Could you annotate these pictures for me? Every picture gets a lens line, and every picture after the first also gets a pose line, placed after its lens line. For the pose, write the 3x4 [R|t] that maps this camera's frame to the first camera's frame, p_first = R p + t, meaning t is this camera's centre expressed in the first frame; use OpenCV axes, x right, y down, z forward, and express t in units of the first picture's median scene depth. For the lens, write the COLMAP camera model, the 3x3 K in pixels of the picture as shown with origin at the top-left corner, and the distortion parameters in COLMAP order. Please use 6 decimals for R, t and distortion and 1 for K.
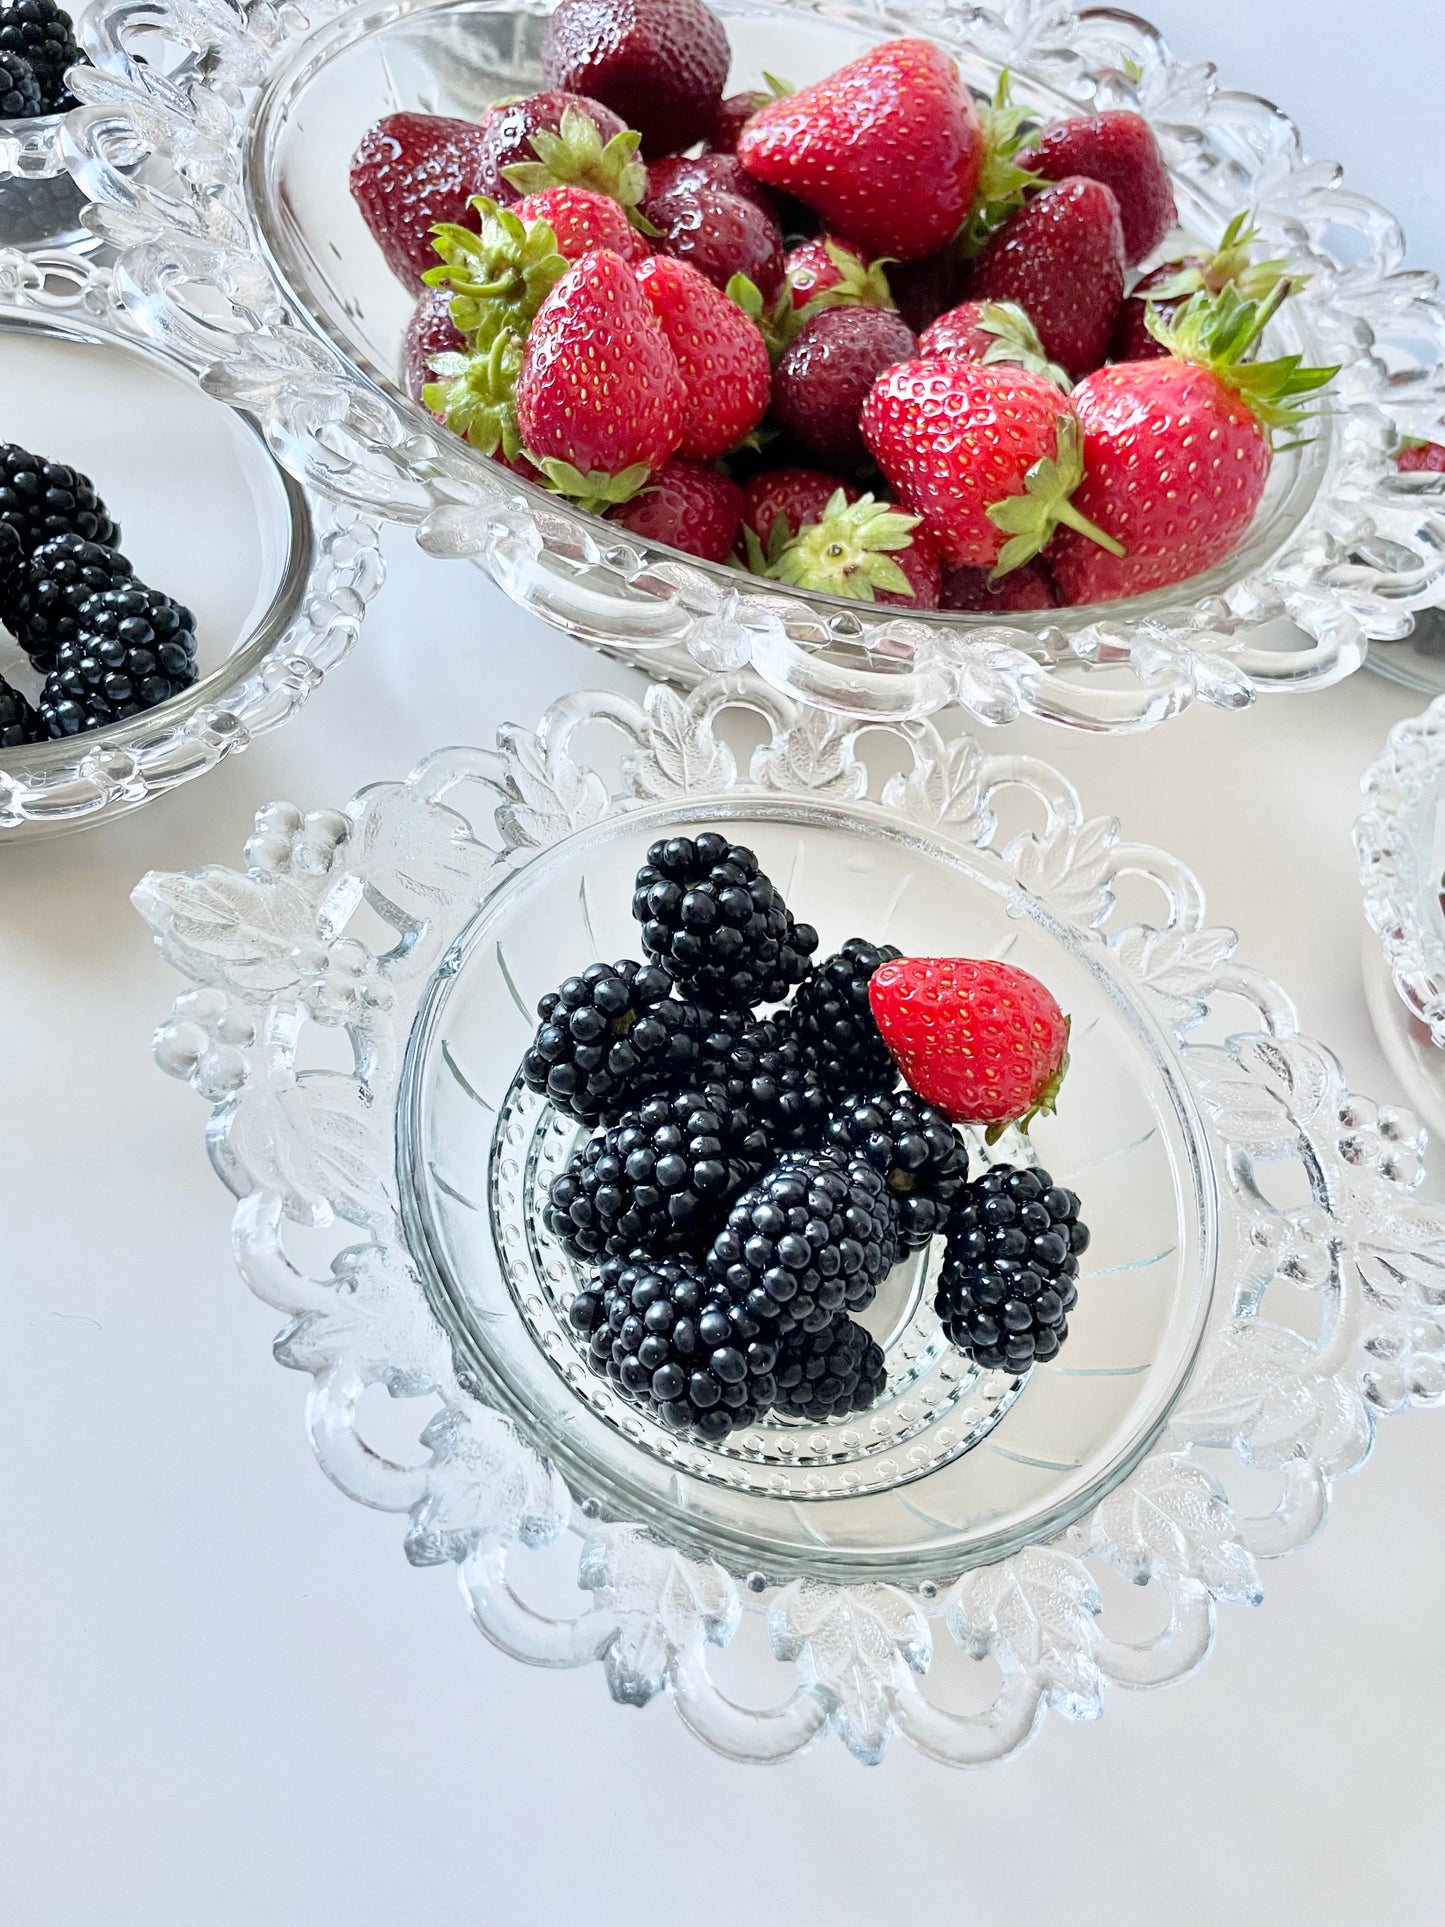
lens RADIAL K [[1484.4, 0, 734.4], [0, 1484.4, 956.0], [0, 0, 1]] dist [0.073061, -0.129344]
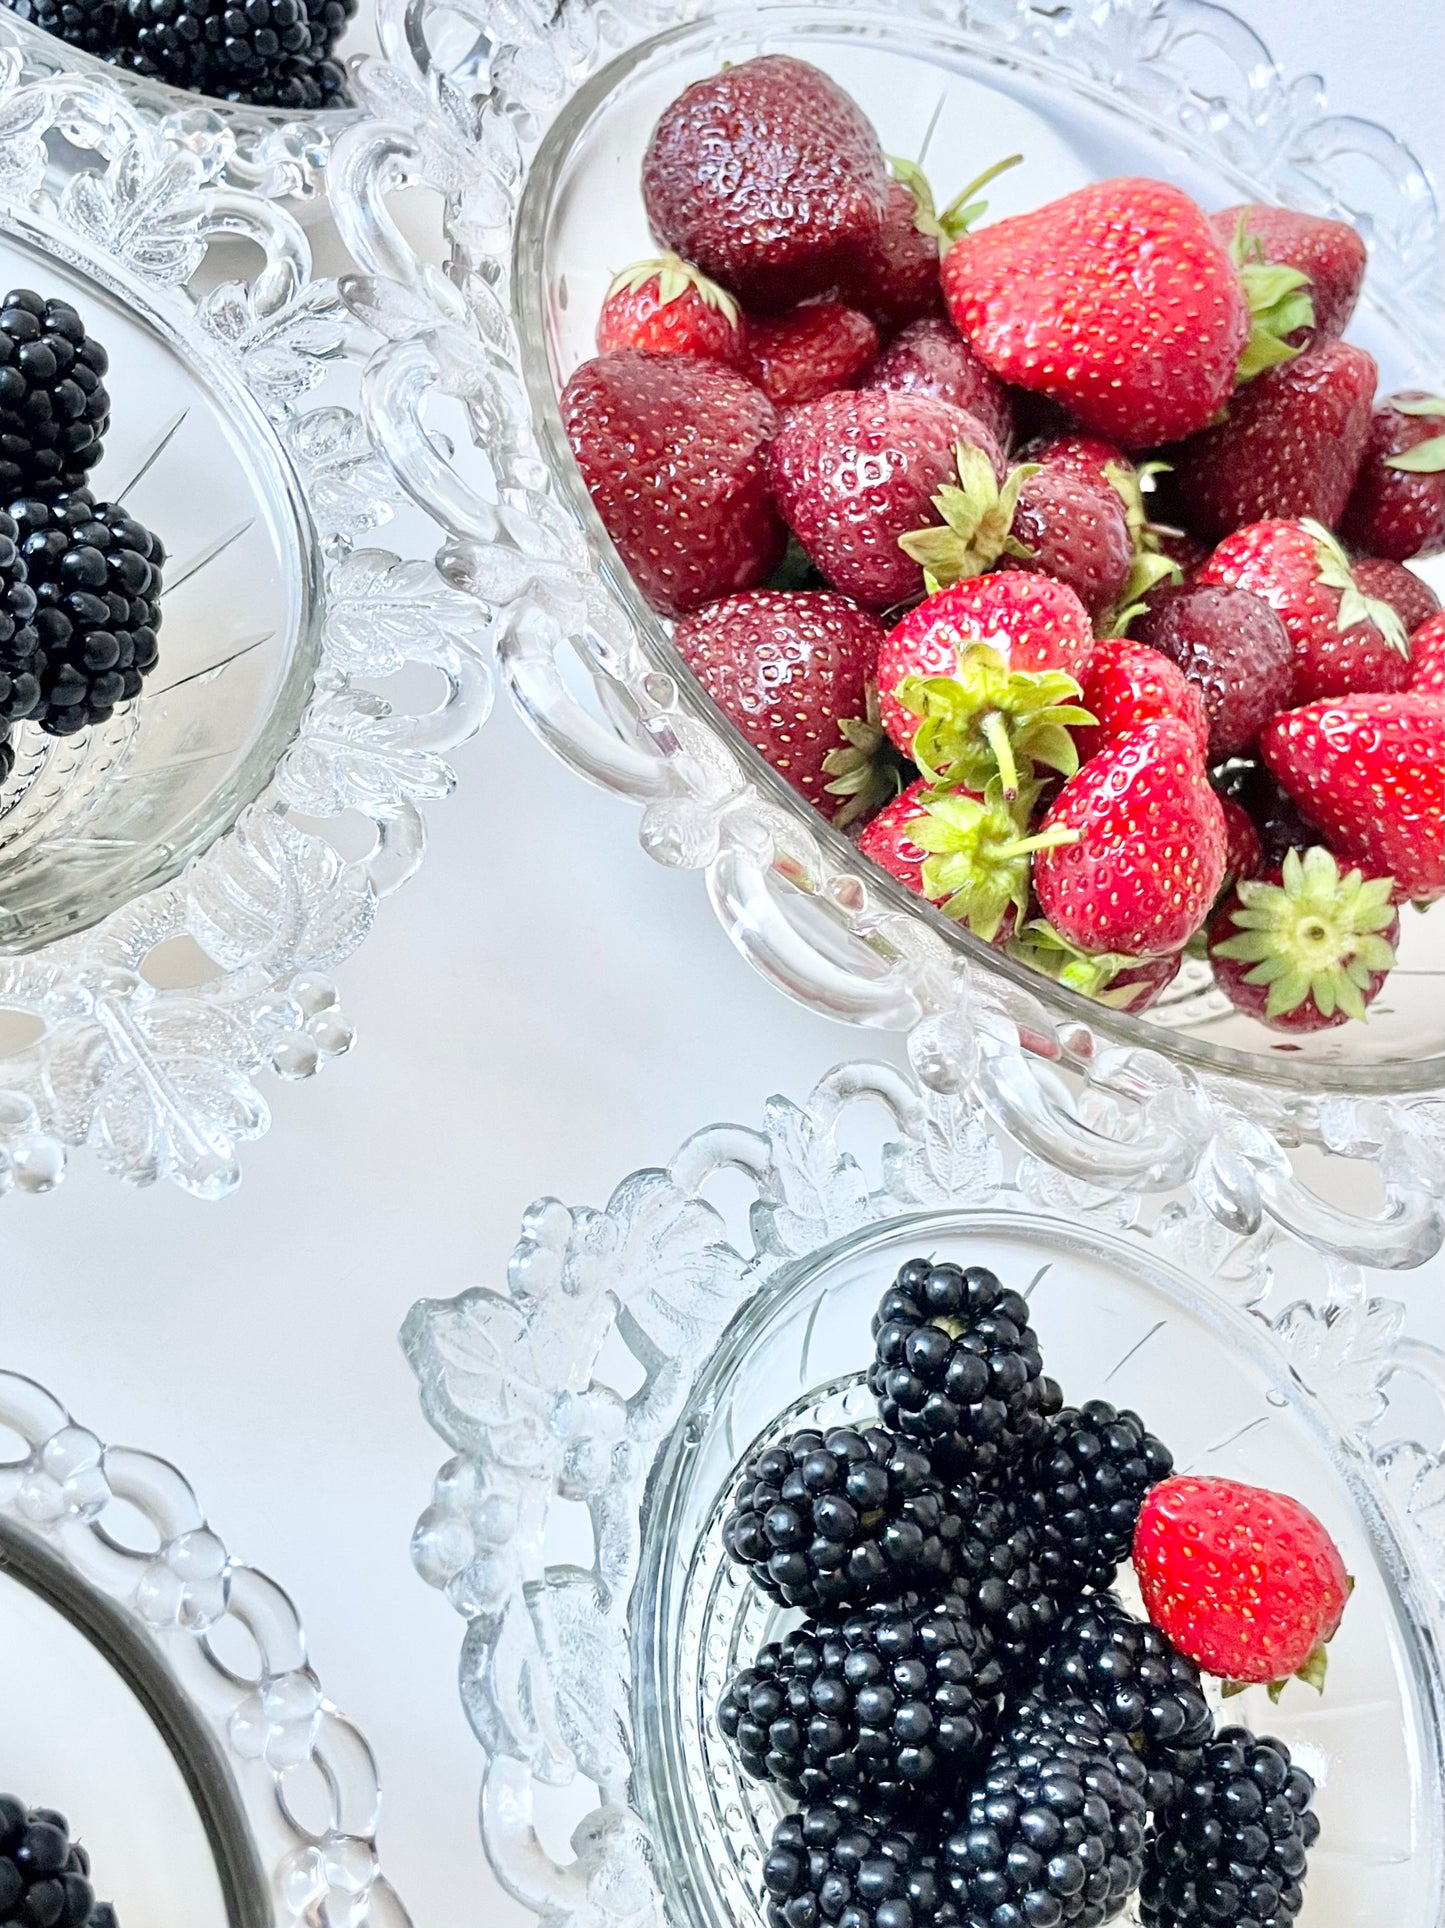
lens RADIAL K [[1875.4, 0, 723.0], [0, 1875.4, 950.4], [0, 0, 1]] dist [0.133393, -0.273401]
pose [[0.904274, -0.232295, 0.358228, -0.676189], [0.153091, 0.959656, 0.235845, -0.595763], [-0.398561, -0.158427, 0.903355, 0.117779]]
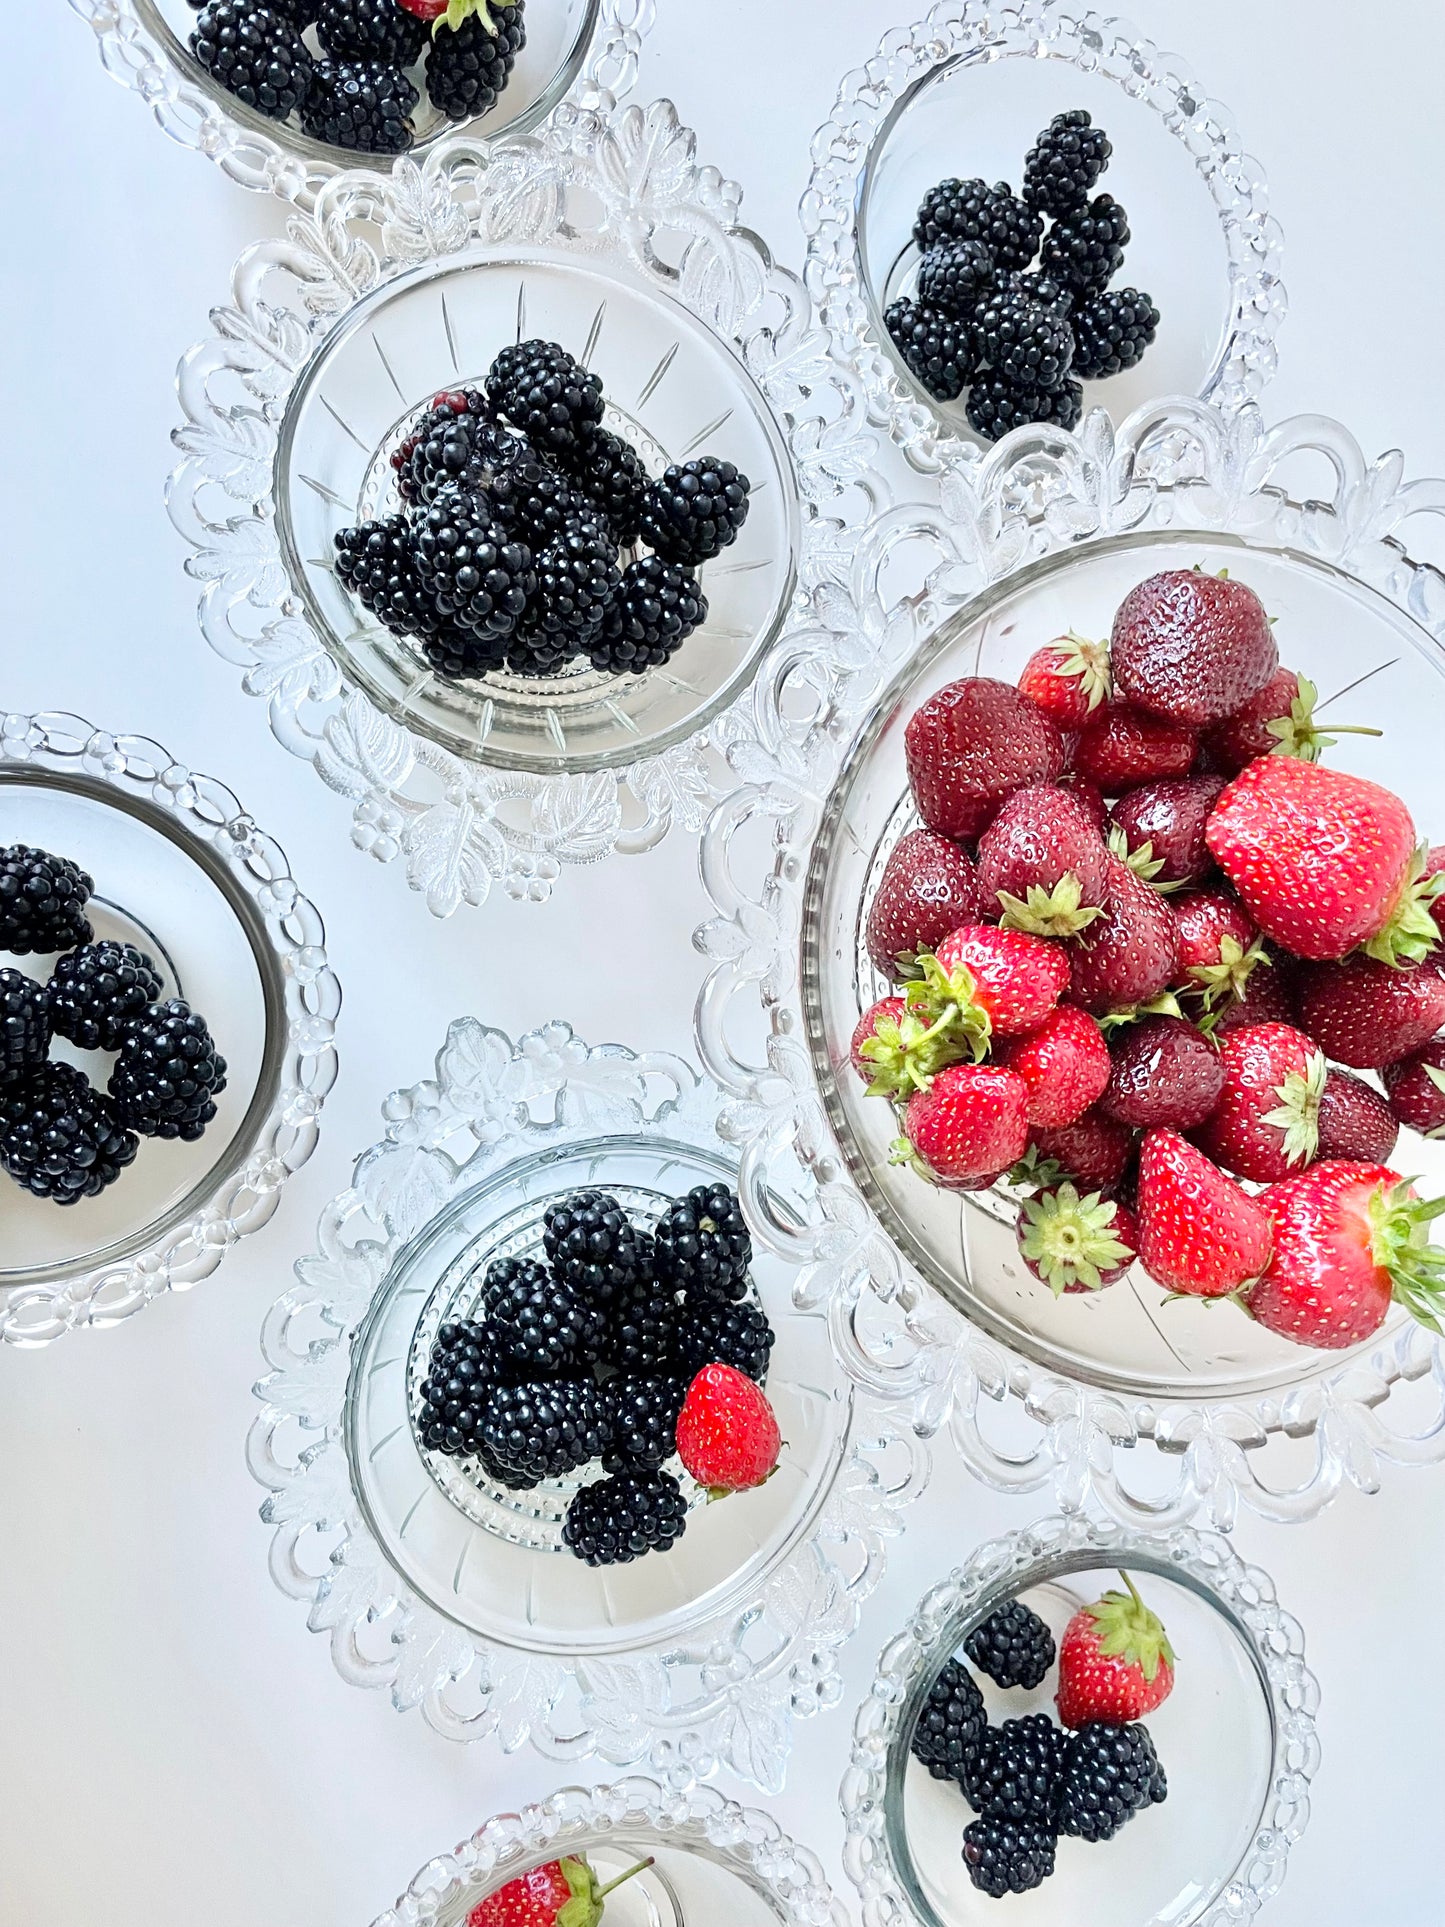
lens RADIAL K [[1454.4, 0, 752.7], [0, 1454.4, 947.6], [0, 0, 1]] dist [0.110262, -0.176383]
pose [[0.887459, 0.460658, 0.014554, -0.359938], [-0.416789, 0.788665, 0.451989, -1.025036], [0.196734, -0.407188, 0.891905, -0.210214]]
